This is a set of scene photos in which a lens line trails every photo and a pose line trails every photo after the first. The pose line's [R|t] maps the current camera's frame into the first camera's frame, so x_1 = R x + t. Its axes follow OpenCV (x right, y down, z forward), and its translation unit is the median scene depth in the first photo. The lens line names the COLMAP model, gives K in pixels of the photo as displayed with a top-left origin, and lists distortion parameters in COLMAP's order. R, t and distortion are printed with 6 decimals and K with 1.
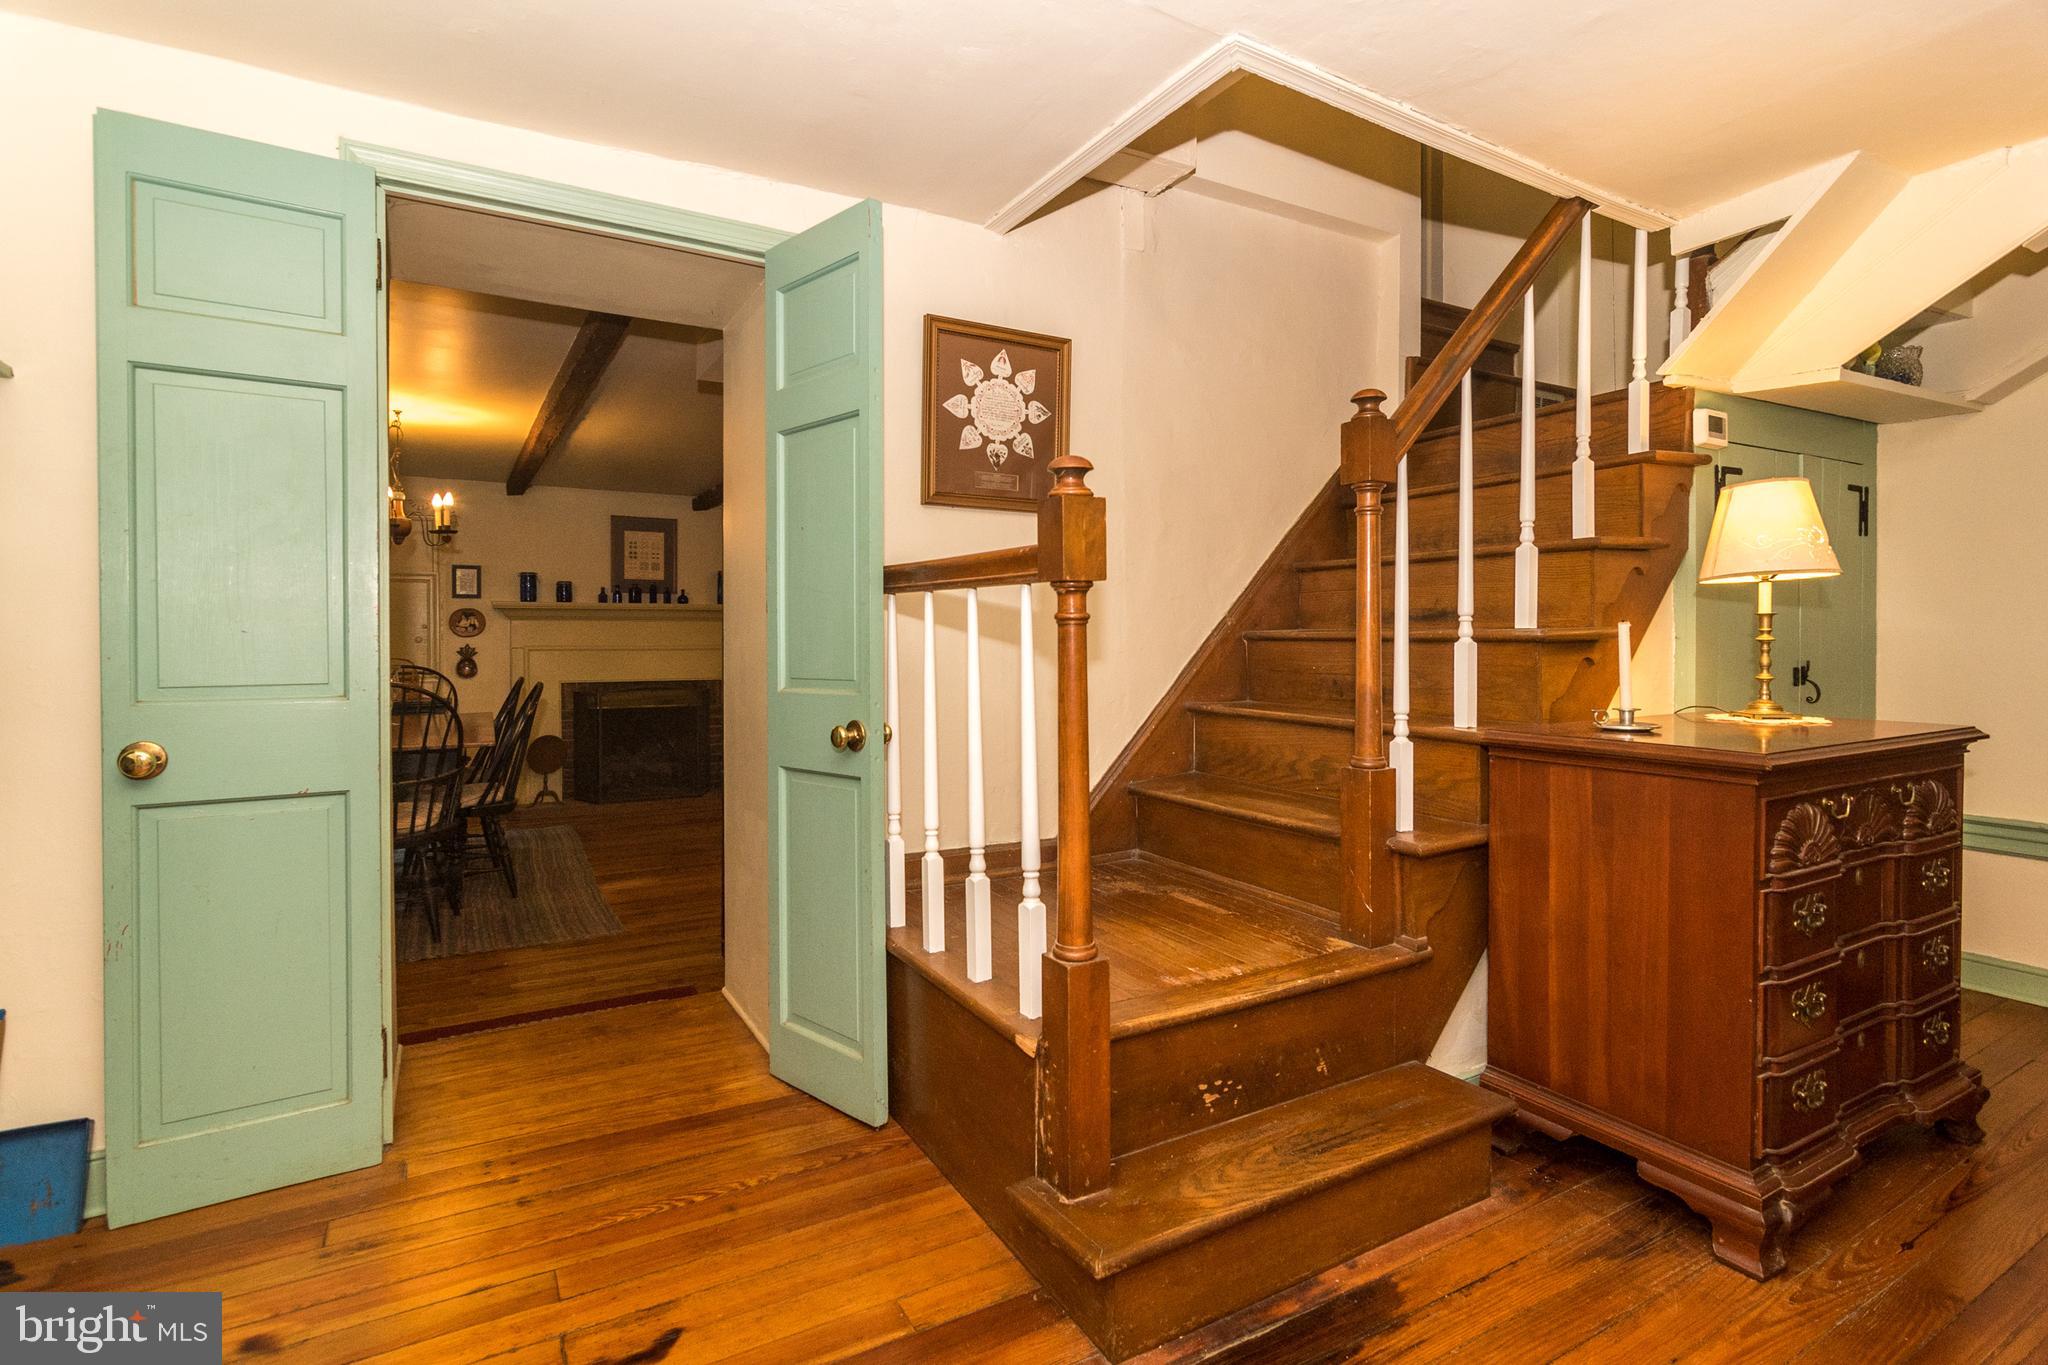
lens RADIAL K [[1000.5, 0, 1024.6], [0, 1000.5, 672.9], [0, 0, 1]] dist [0.002725, 0.000056]
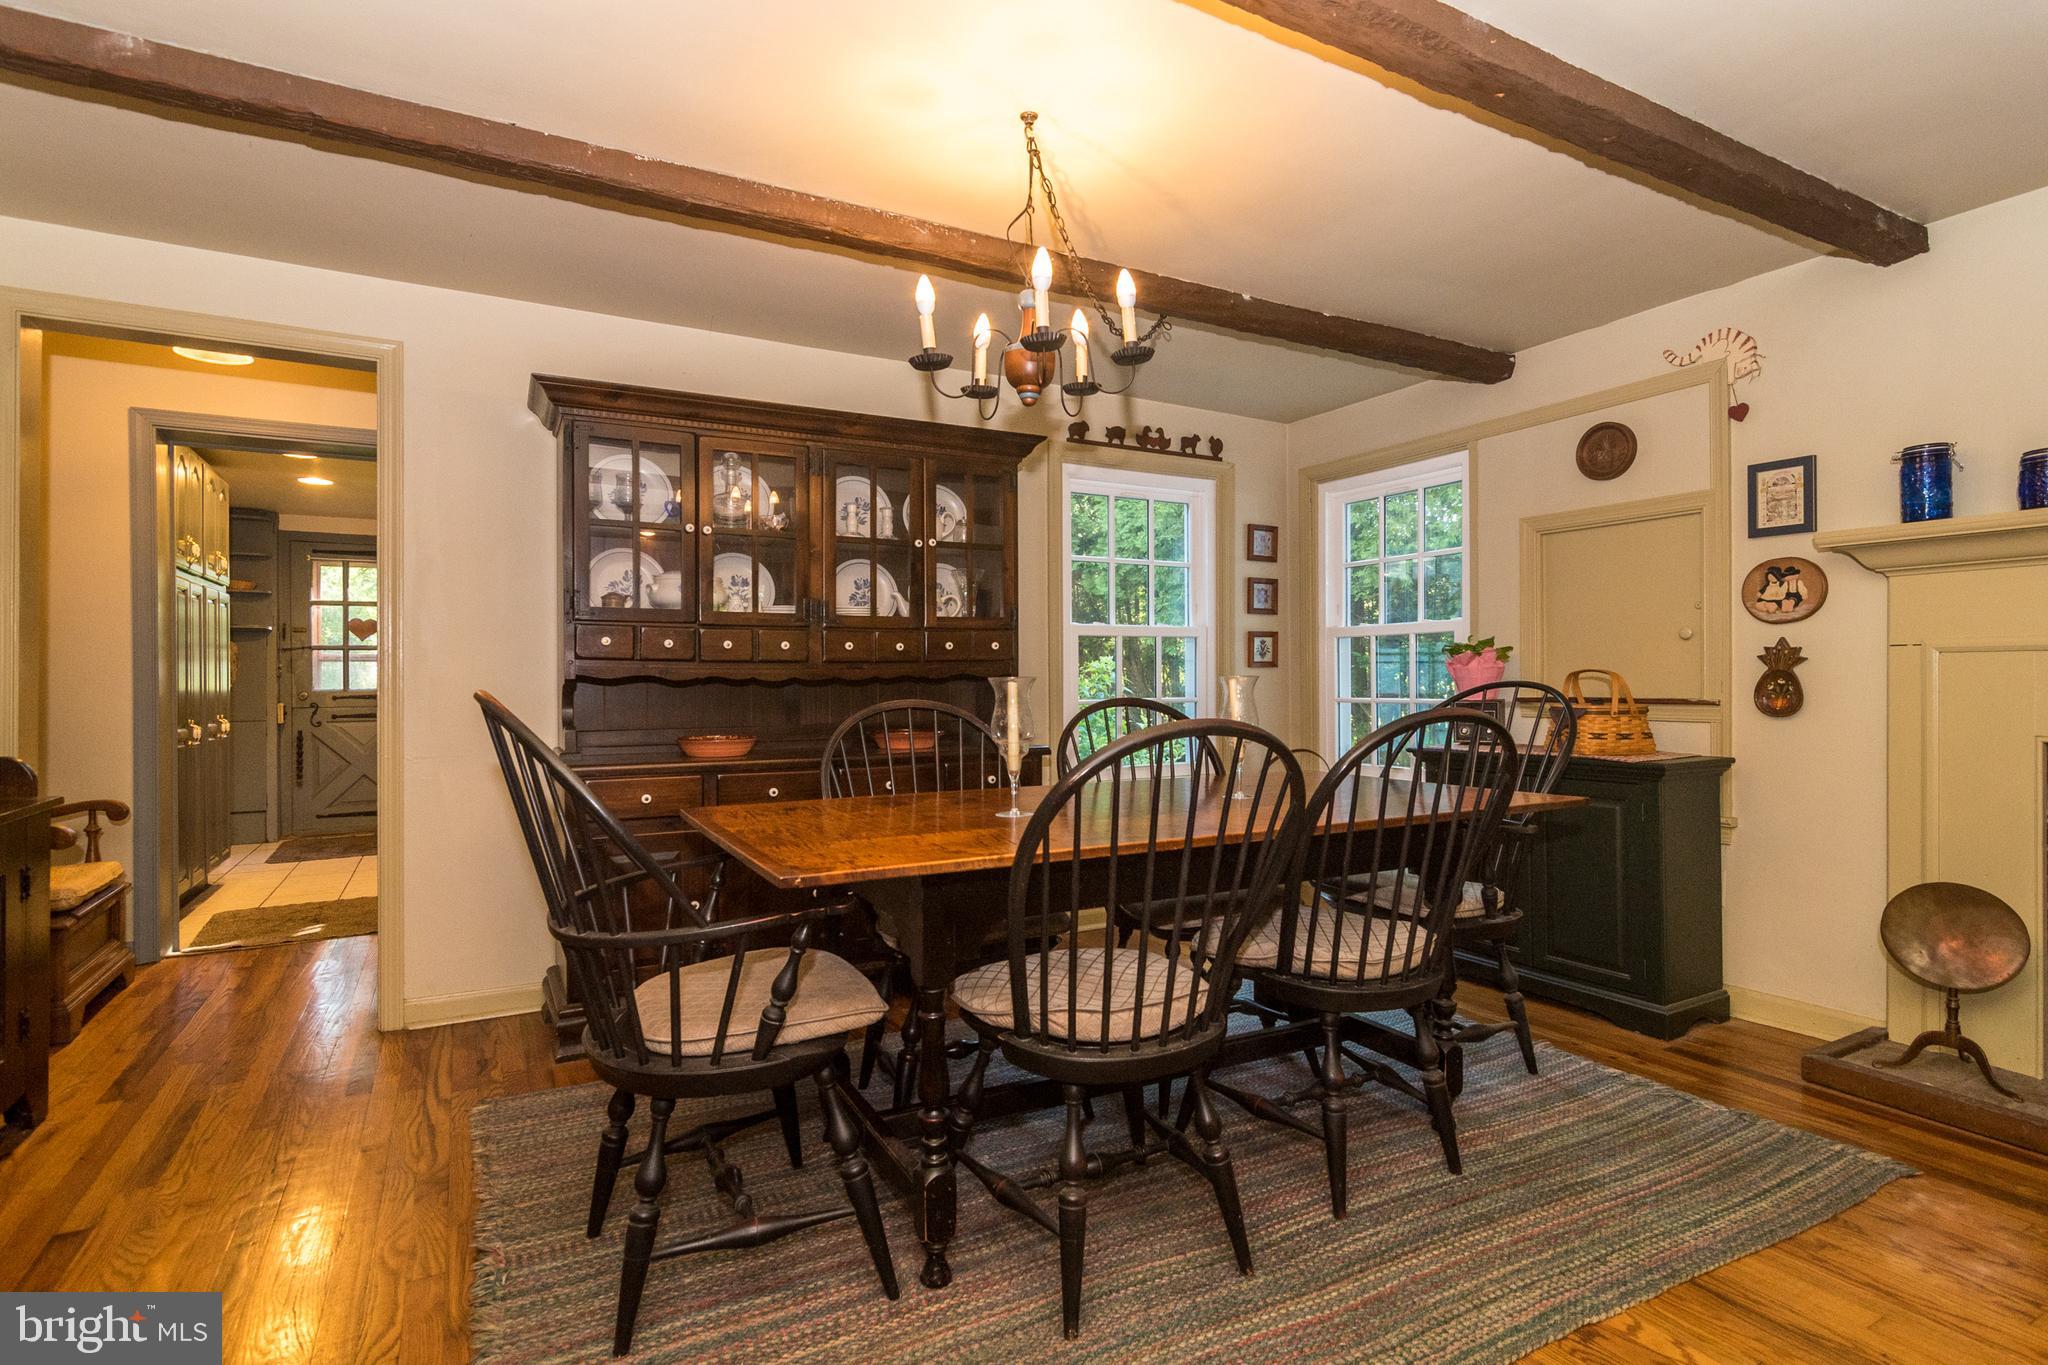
lens RADIAL K [[1000.5, 0, 1022.8], [0, 1000.5, 675.7], [0, 0, 1]] dist [0.002725, 0.000056]
pose [[-0.026654, 0.002647, -0.999641, -0.103906], [-0.011952, 0.999924, 0.002966, -0.009567], [0.999573, 0.012027, -0.026620, 0.674218]]
